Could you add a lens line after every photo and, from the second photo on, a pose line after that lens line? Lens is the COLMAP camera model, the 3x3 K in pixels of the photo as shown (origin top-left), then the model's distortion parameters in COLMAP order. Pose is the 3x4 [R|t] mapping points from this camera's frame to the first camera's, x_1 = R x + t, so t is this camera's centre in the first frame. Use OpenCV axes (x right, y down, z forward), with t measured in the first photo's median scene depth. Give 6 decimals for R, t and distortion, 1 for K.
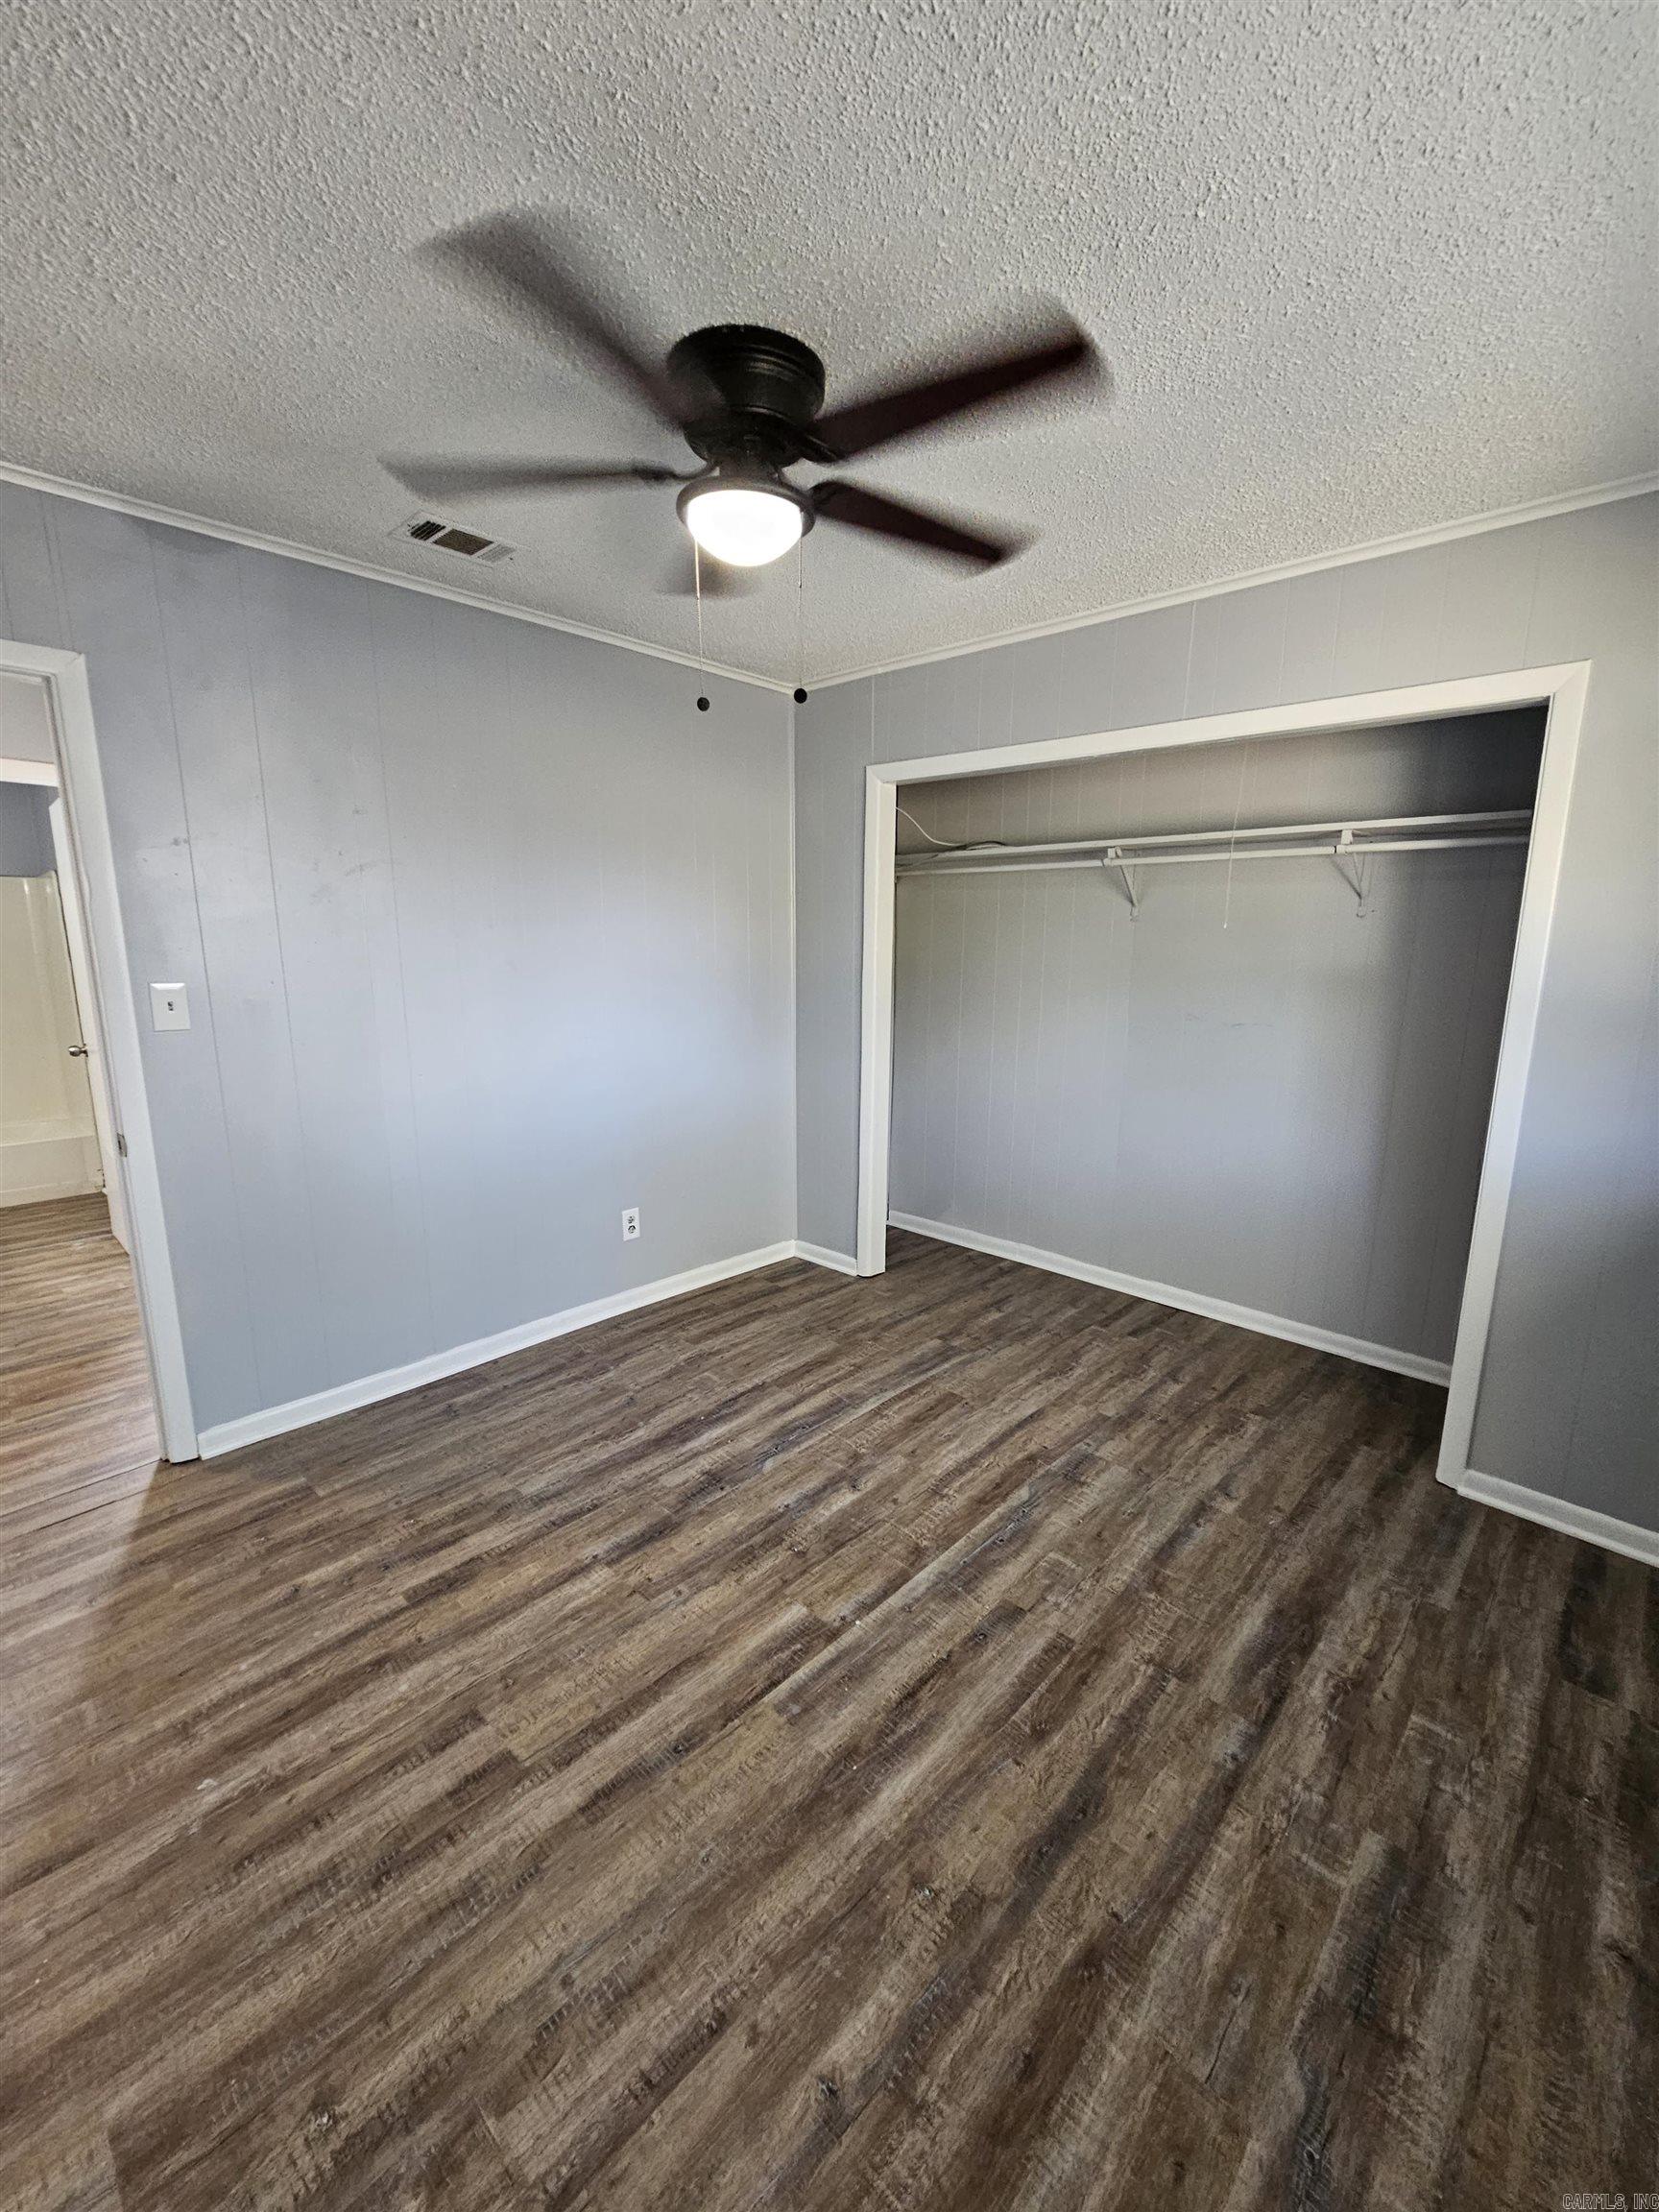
lens RADIAL K [[900.5, 0, 831.2], [0, 900.5, 1117.8], [0, 0, 1]] dist [-0.004033, 0.000783]
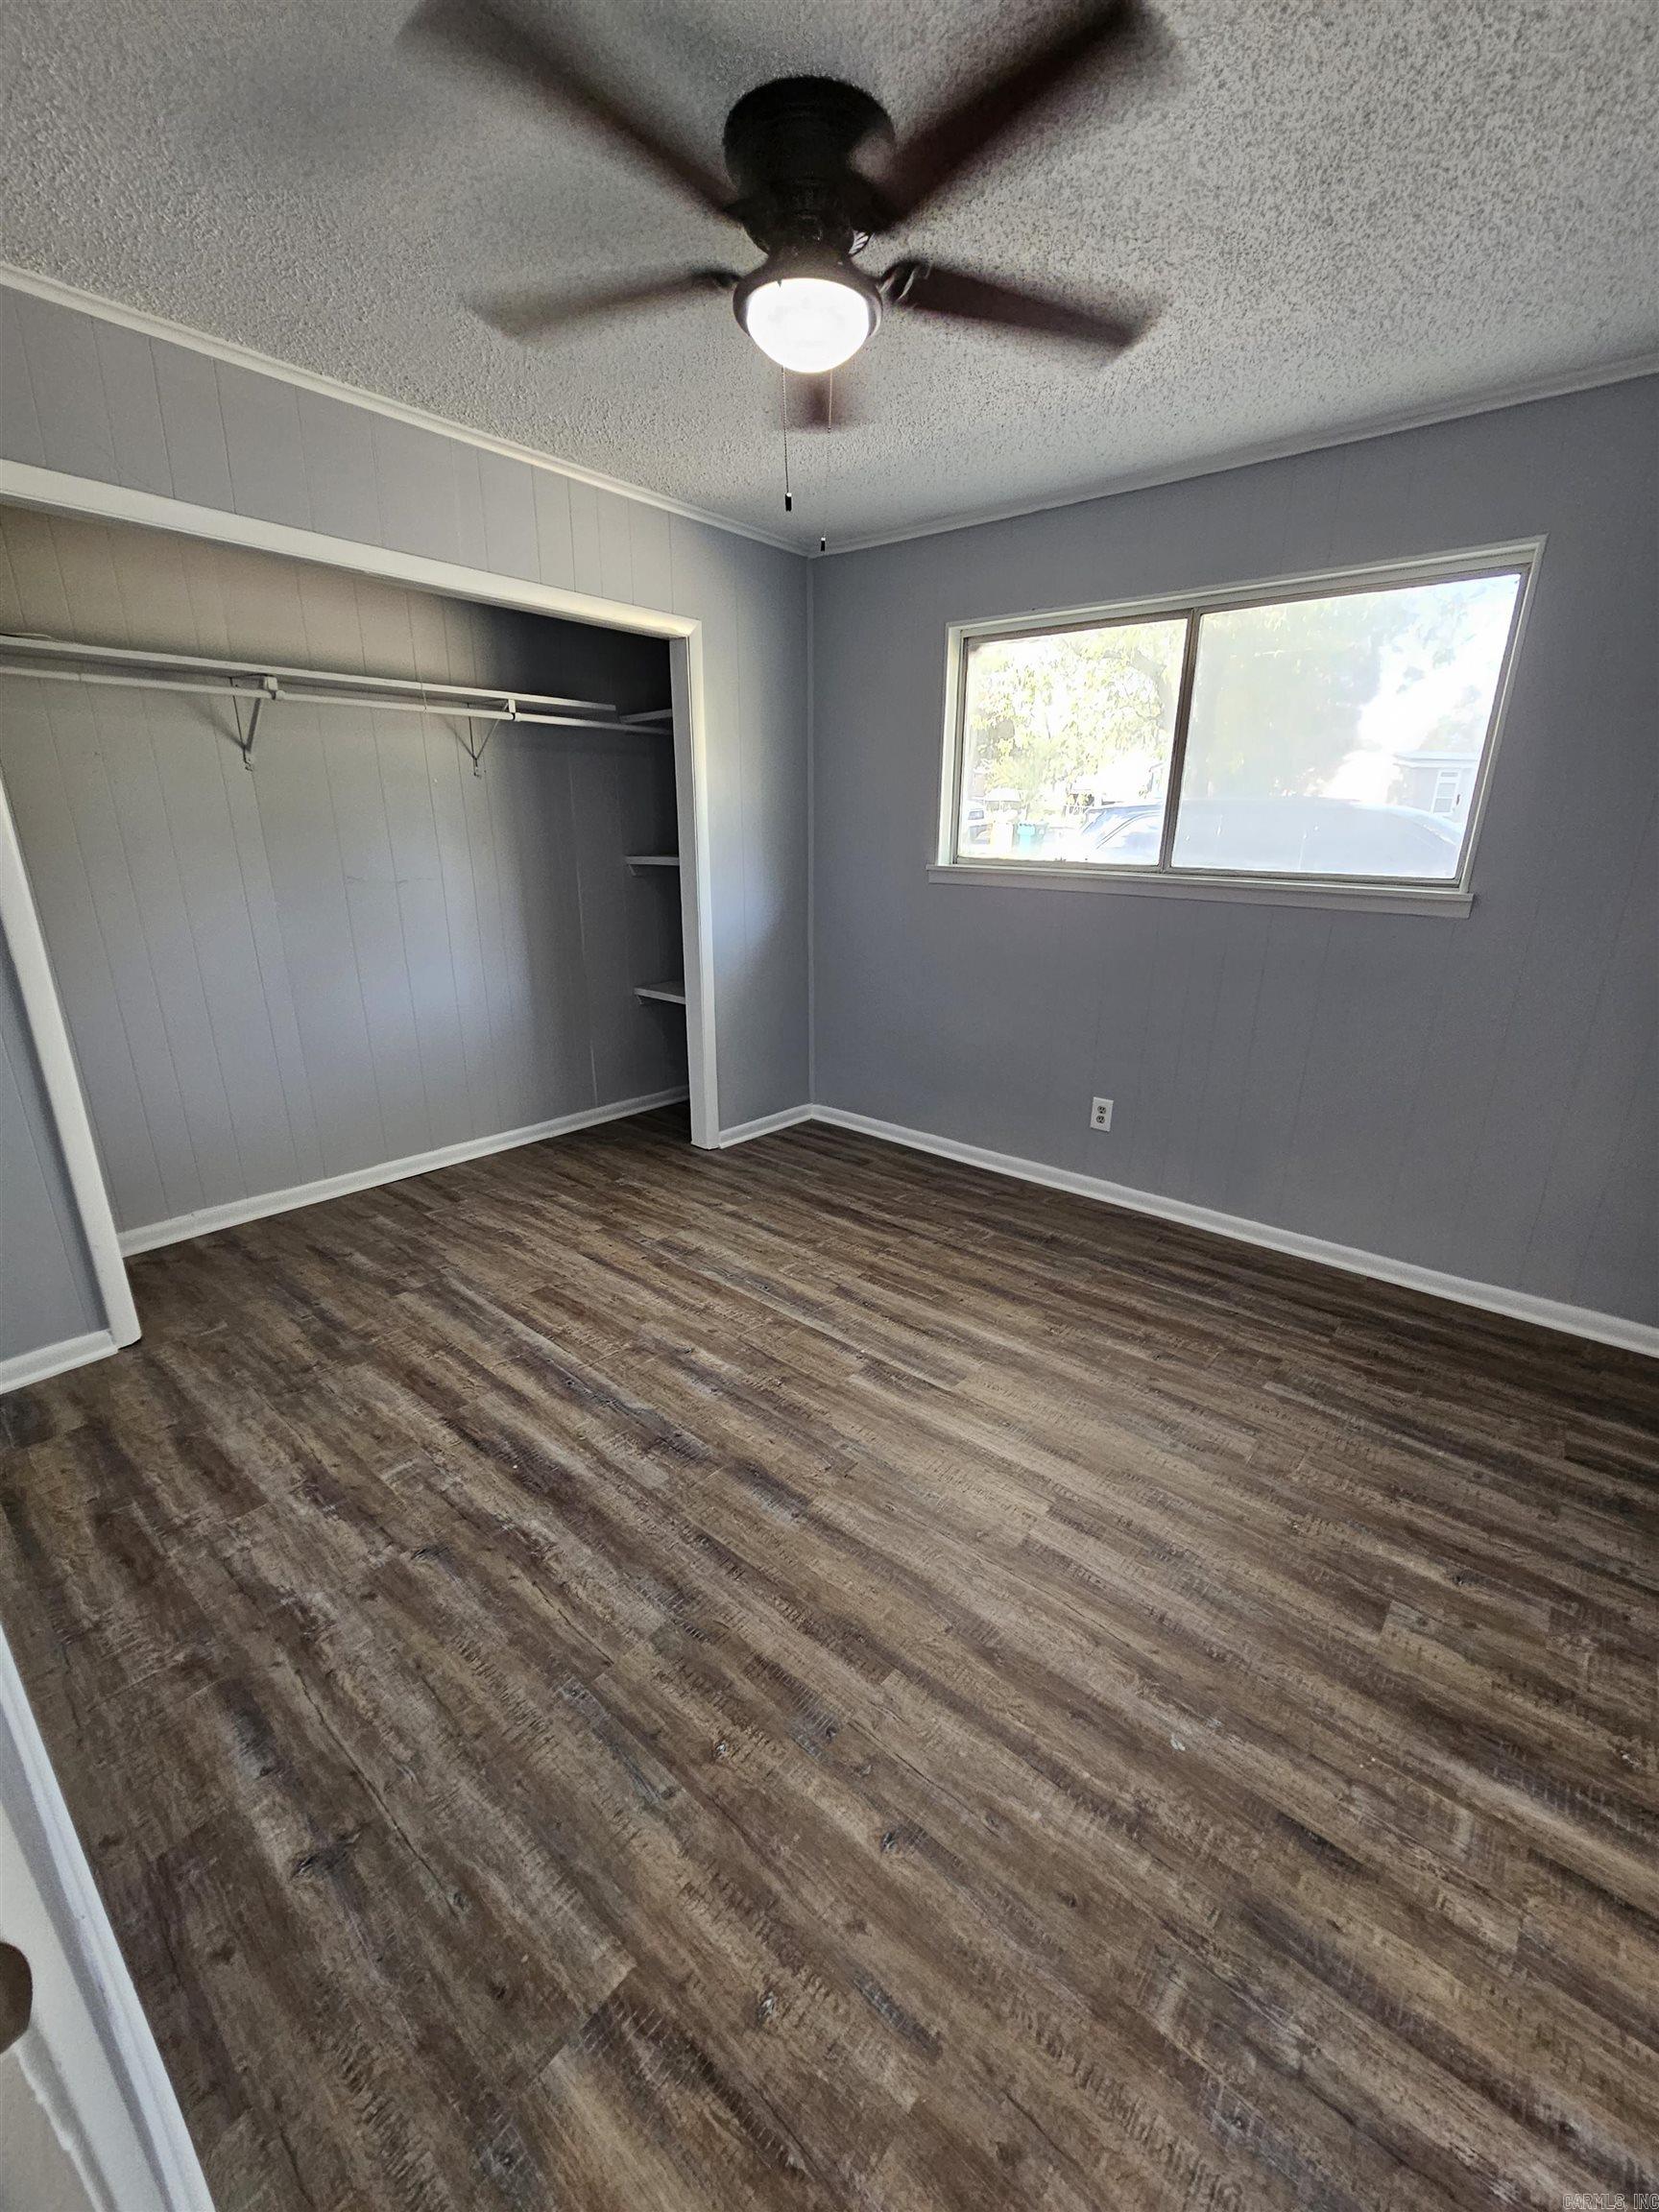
lens RADIAL K [[900.5, 0, 831.2], [0, 900.5, 1117.8], [0, 0, 1]] dist [-0.004033, 0.000783]
pose [[-0.052271, -0.323943, 0.944632, -0.982124], [0.185827, 0.926248, 0.327921, -0.157536], [-0.981191, 0.192679, 0.011782, 0.891169]]
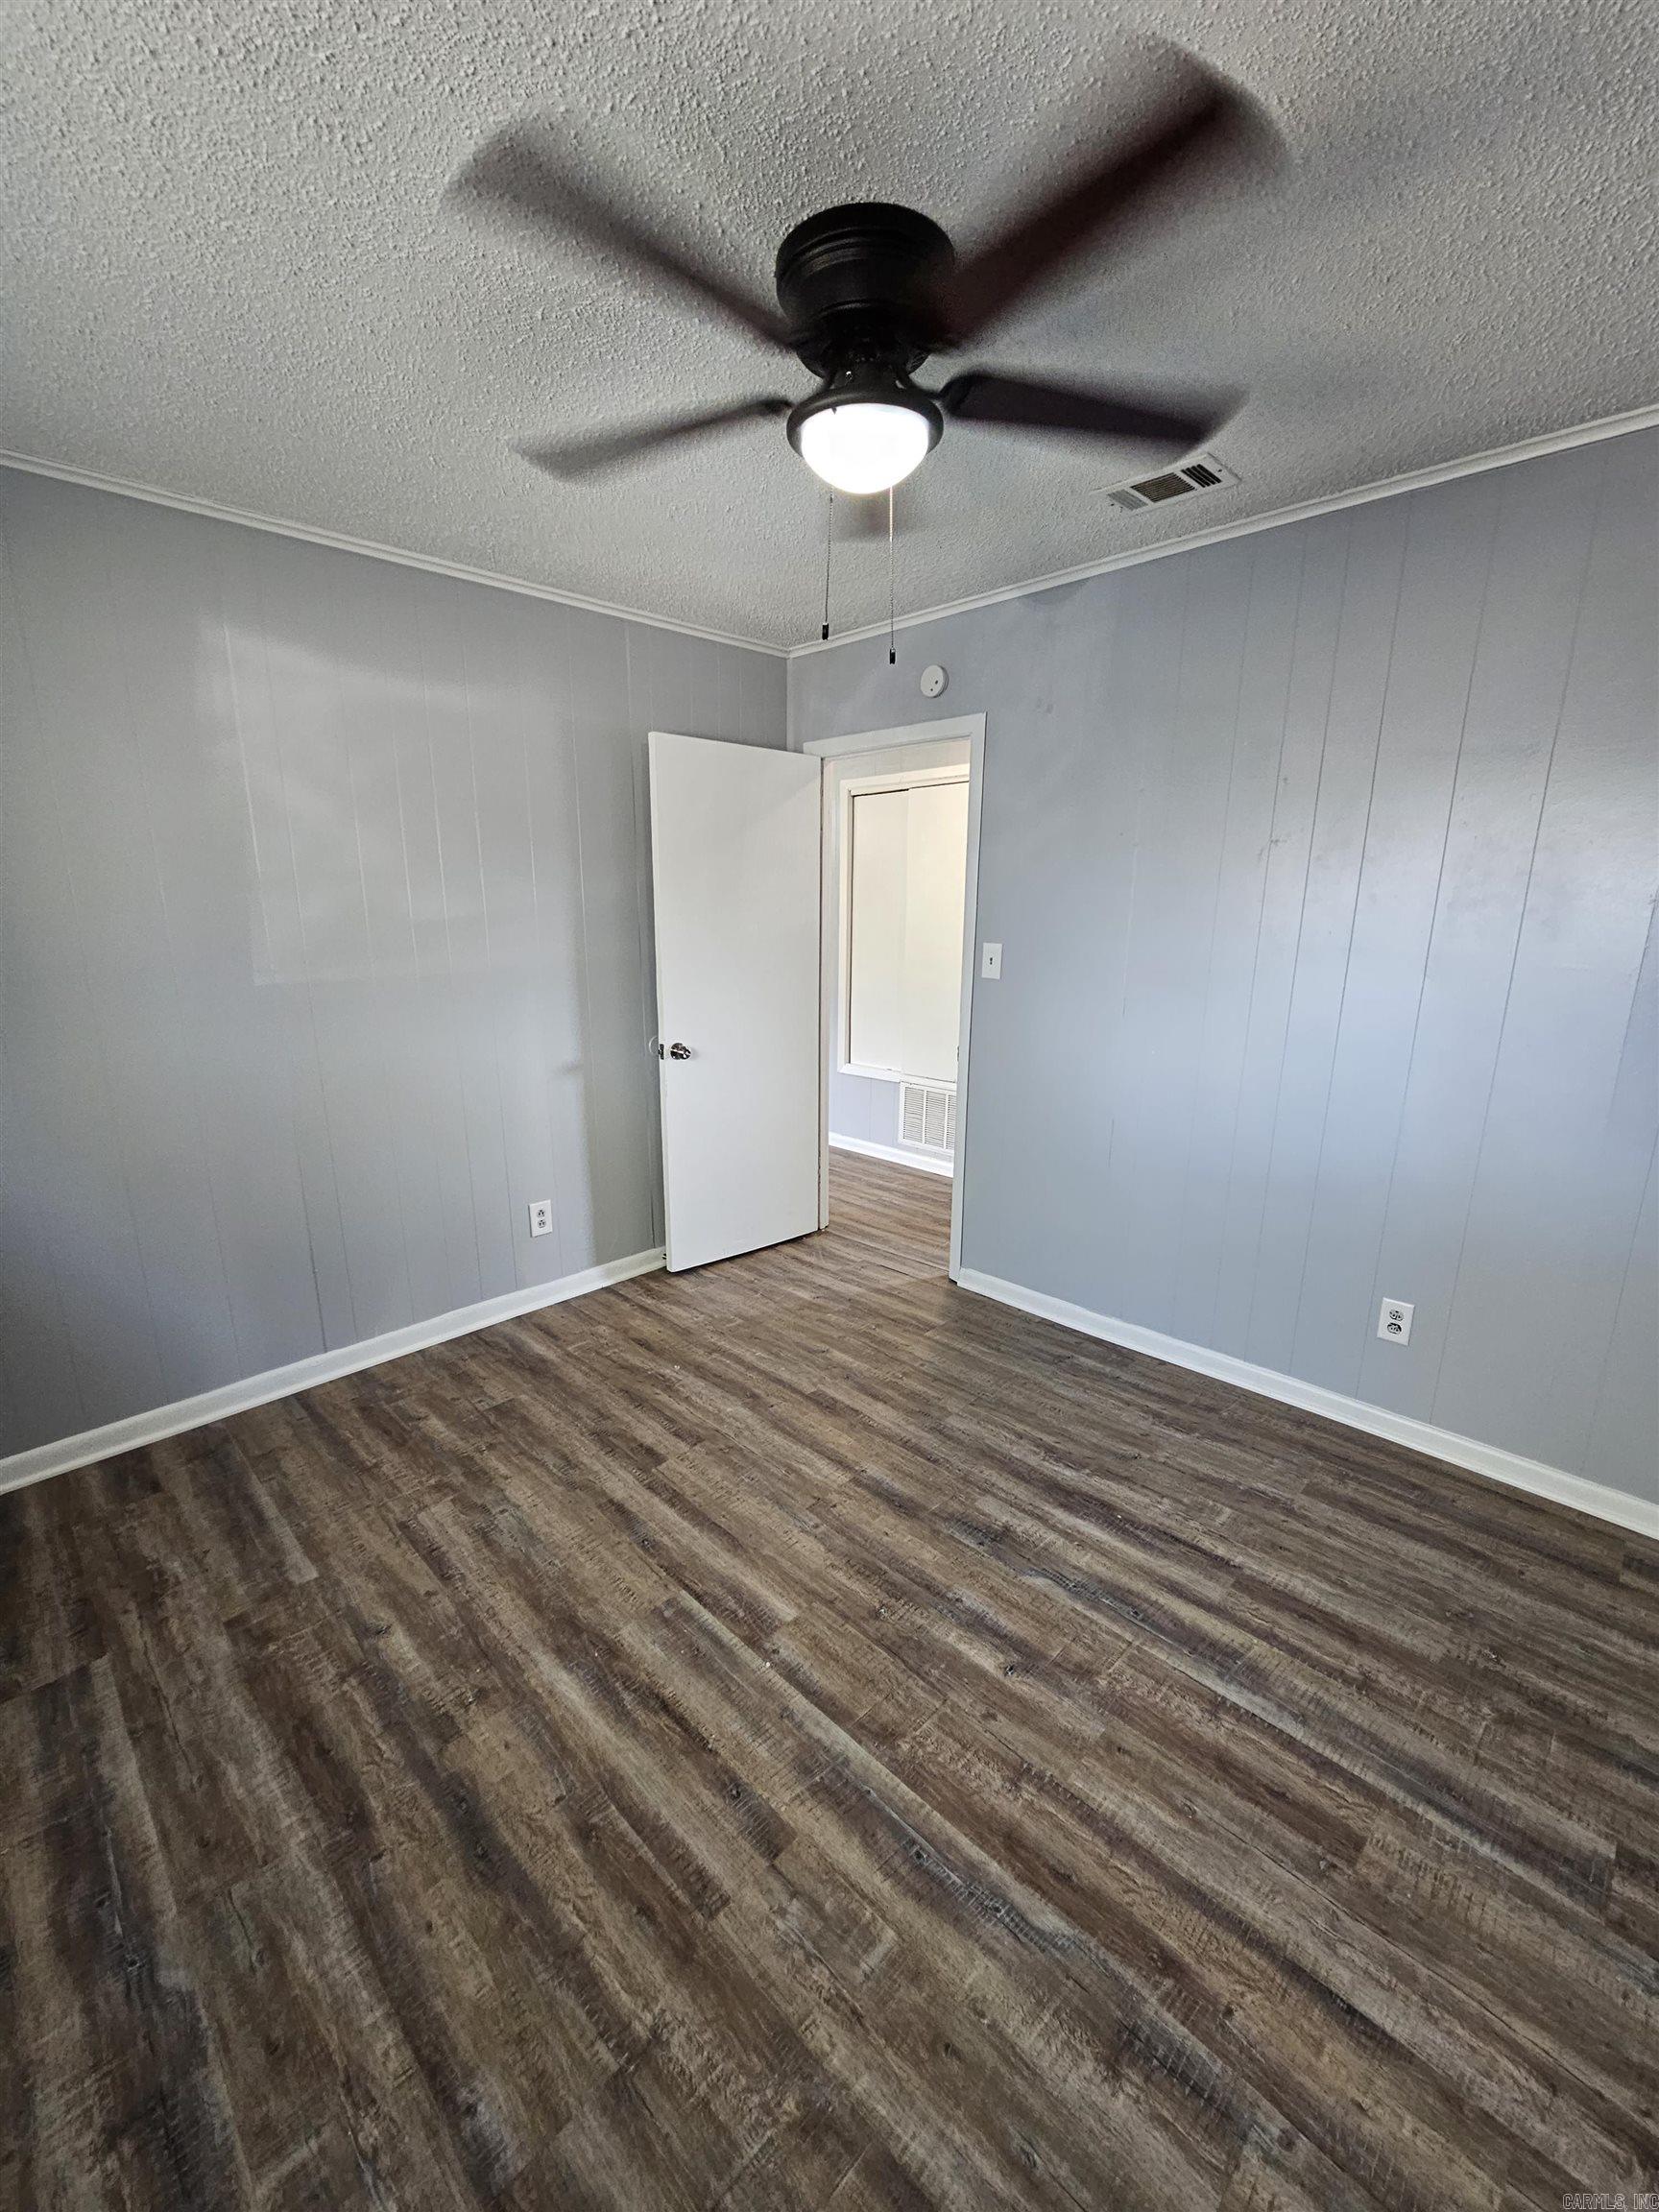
lens RADIAL K [[900.5, 0, 831.2], [0, 900.5, 1117.8], [0, 0, 1]] dist [-0.004033, 0.000783]
pose [[-0.024718, 0.224857, -0.974078, 0.732792], [-0.201281, 0.953302, 0.225169, -0.173143], [0.979222, 0.201629, 0.021696, 0.859382]]
